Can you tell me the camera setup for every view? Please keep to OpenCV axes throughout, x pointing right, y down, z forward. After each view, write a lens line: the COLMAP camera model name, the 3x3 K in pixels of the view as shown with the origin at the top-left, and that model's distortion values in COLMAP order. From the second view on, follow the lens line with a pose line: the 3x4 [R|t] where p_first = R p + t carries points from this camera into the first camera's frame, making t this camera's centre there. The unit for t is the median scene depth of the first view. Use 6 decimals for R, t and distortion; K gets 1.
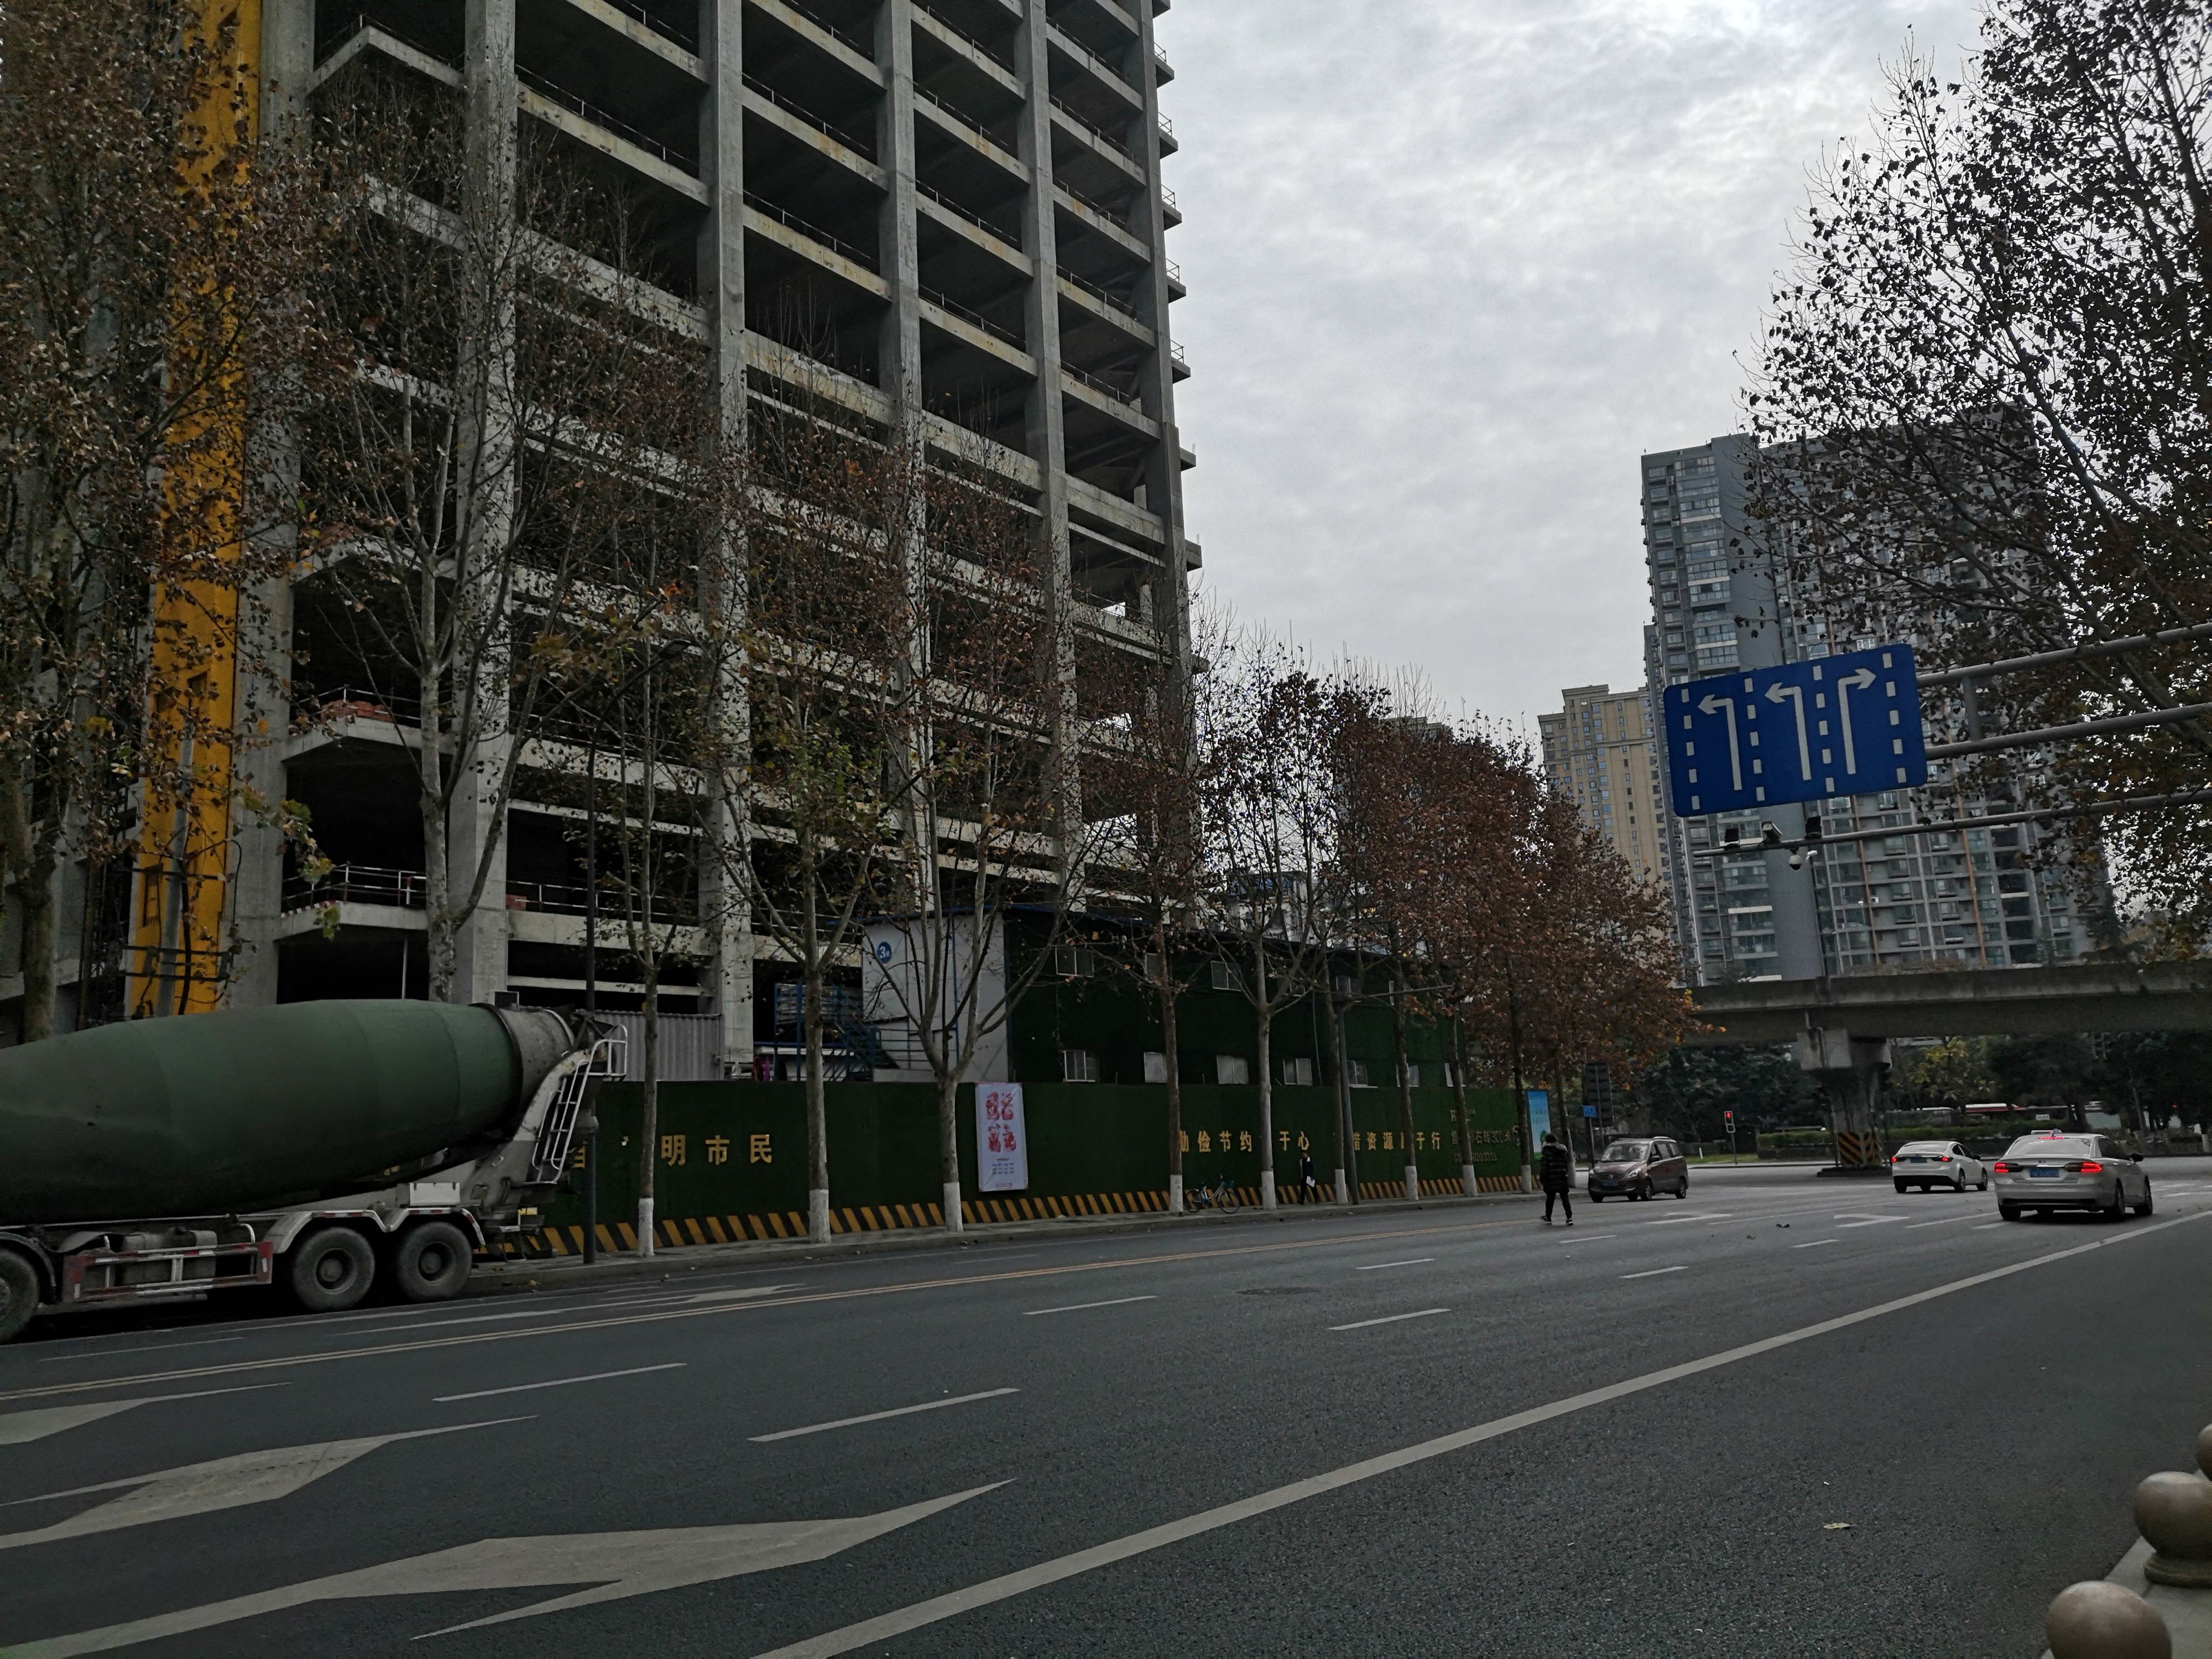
lens RADIAL K [[1668.0, 0, 1107.9], [0, 1668.0, 805.7], [0, 0, 1]] dist [0.011877, 0.000425]
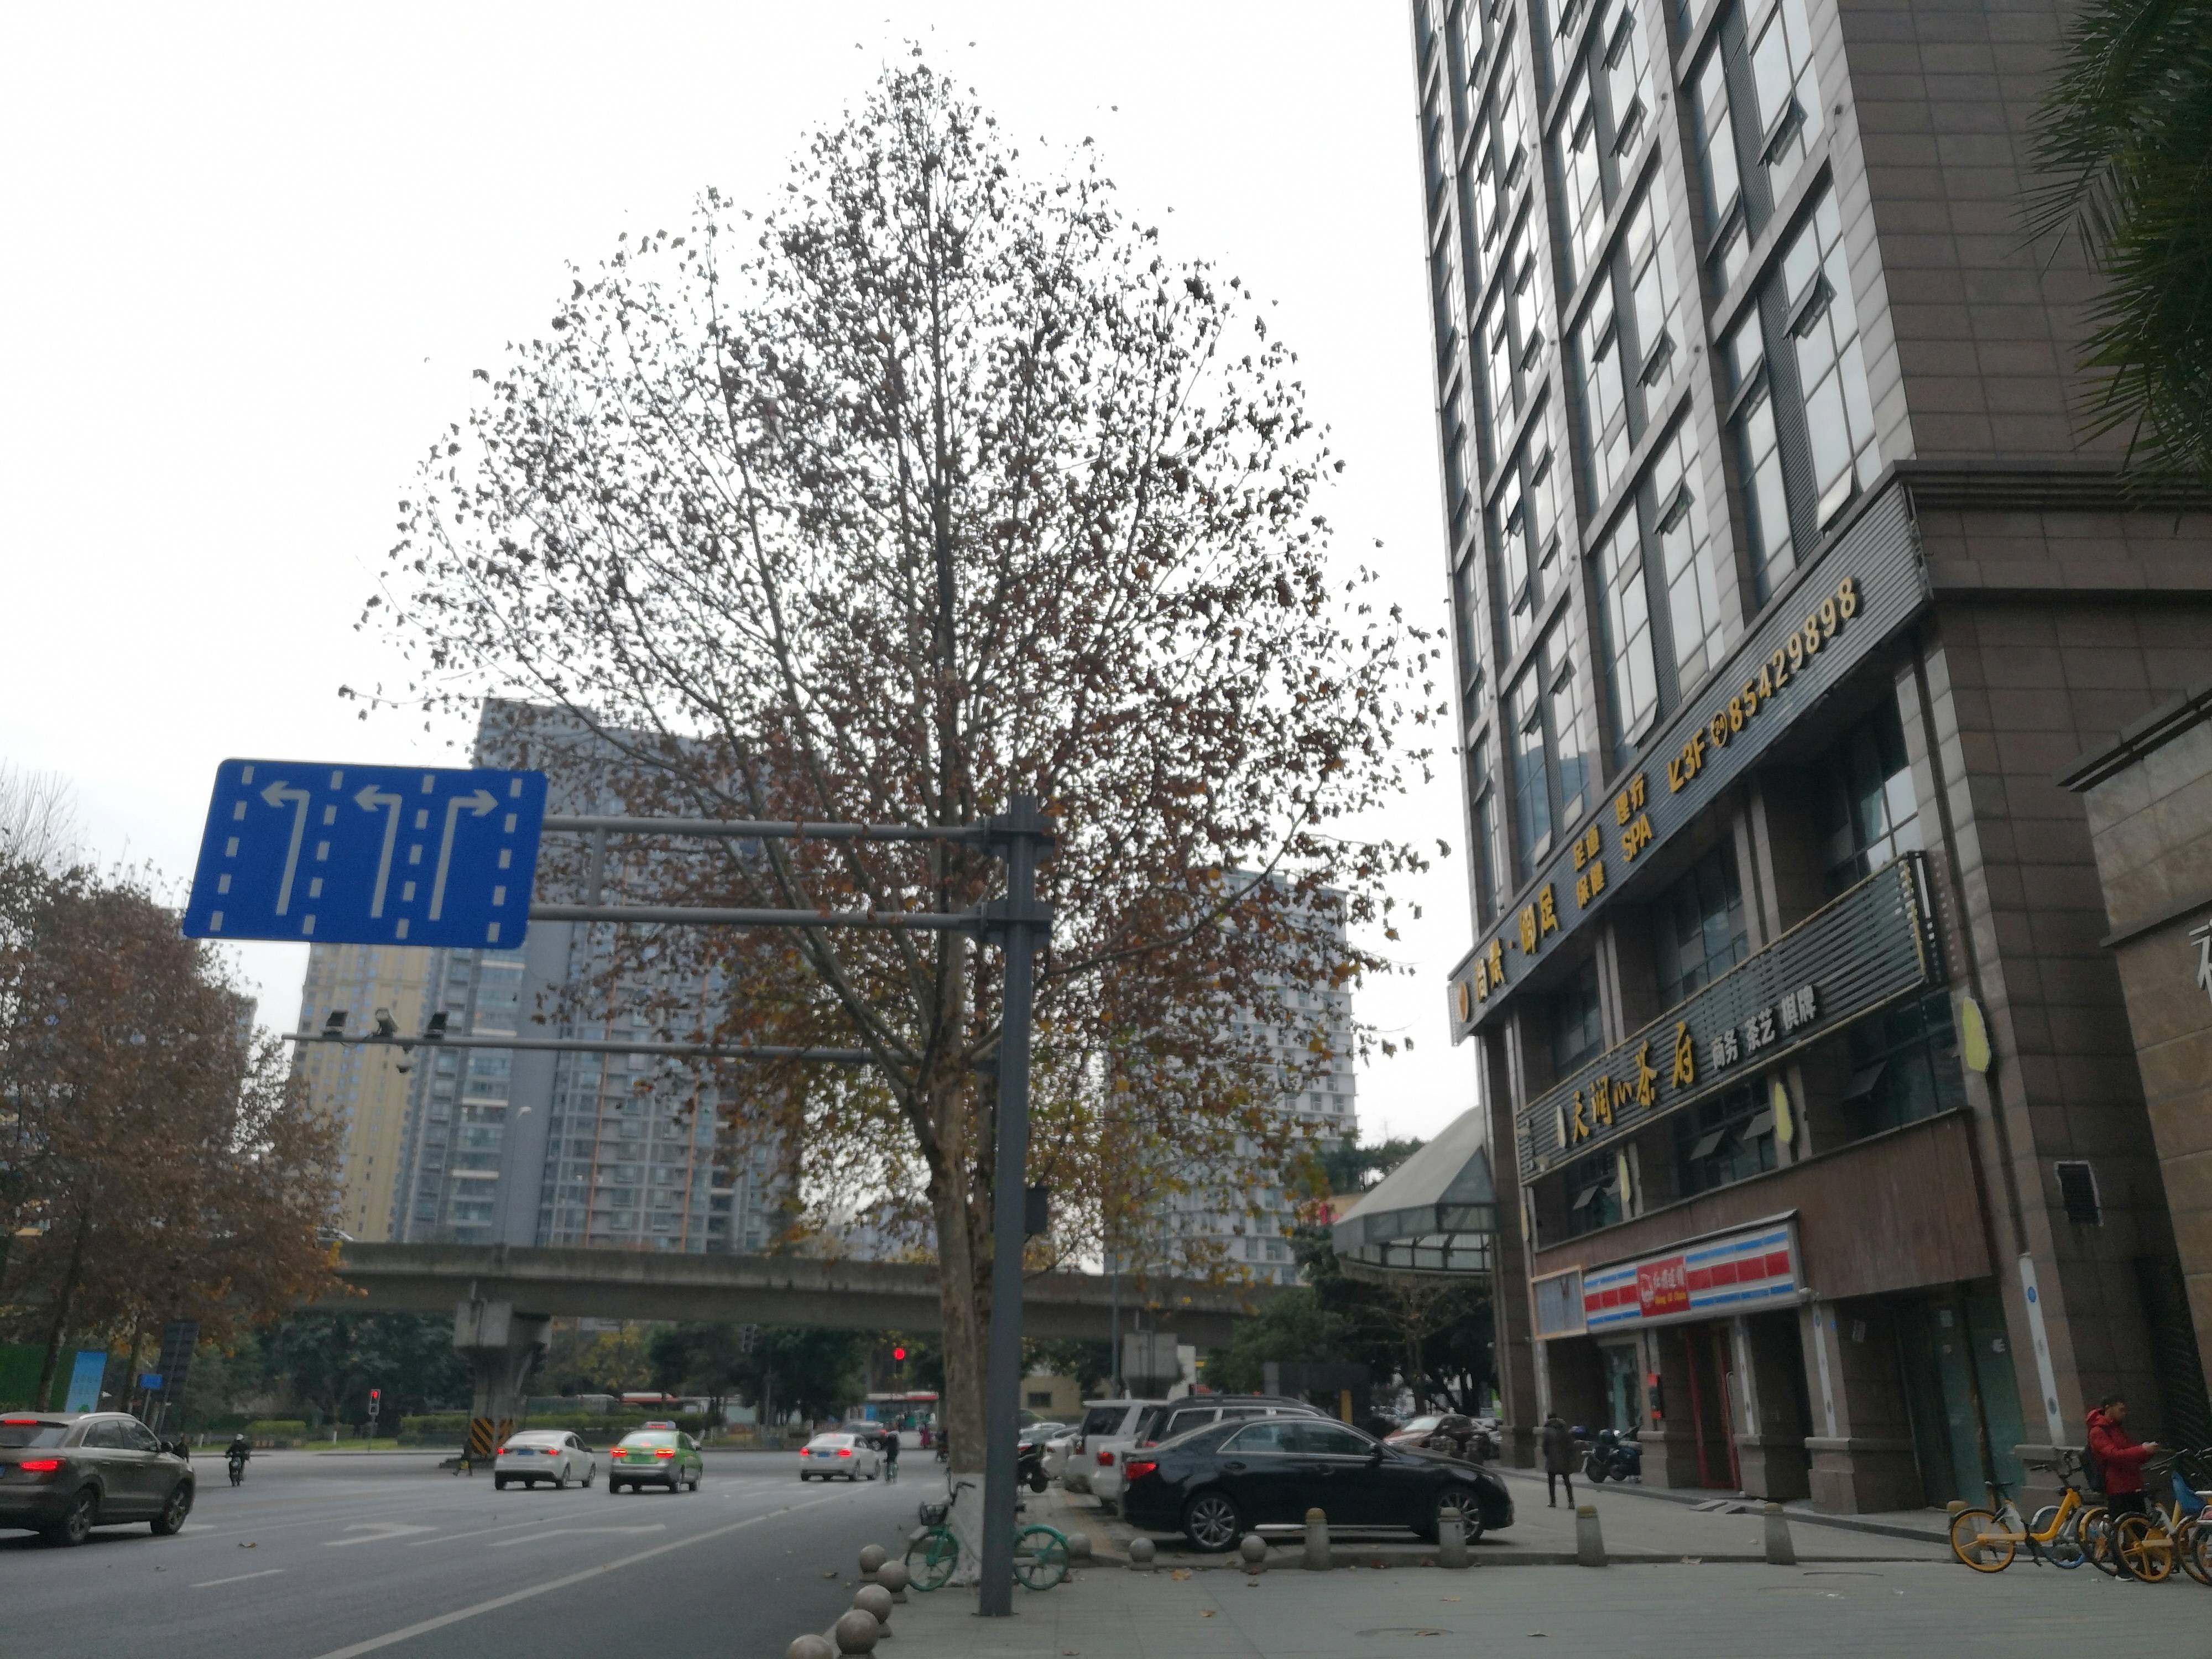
lens RADIAL K [[1668.0, 0, 1116.9], [0, 1668.0, 832.1], [0, 0, 1]] dist [0.011877, 0.000425]
pose [[0.746434, 0.255280, 0.614548, 0.071428], [-0.165250, 0.965673, -0.200421, 0.015229], [-0.644616, 0.048047, 0.762996, 0.079790]]
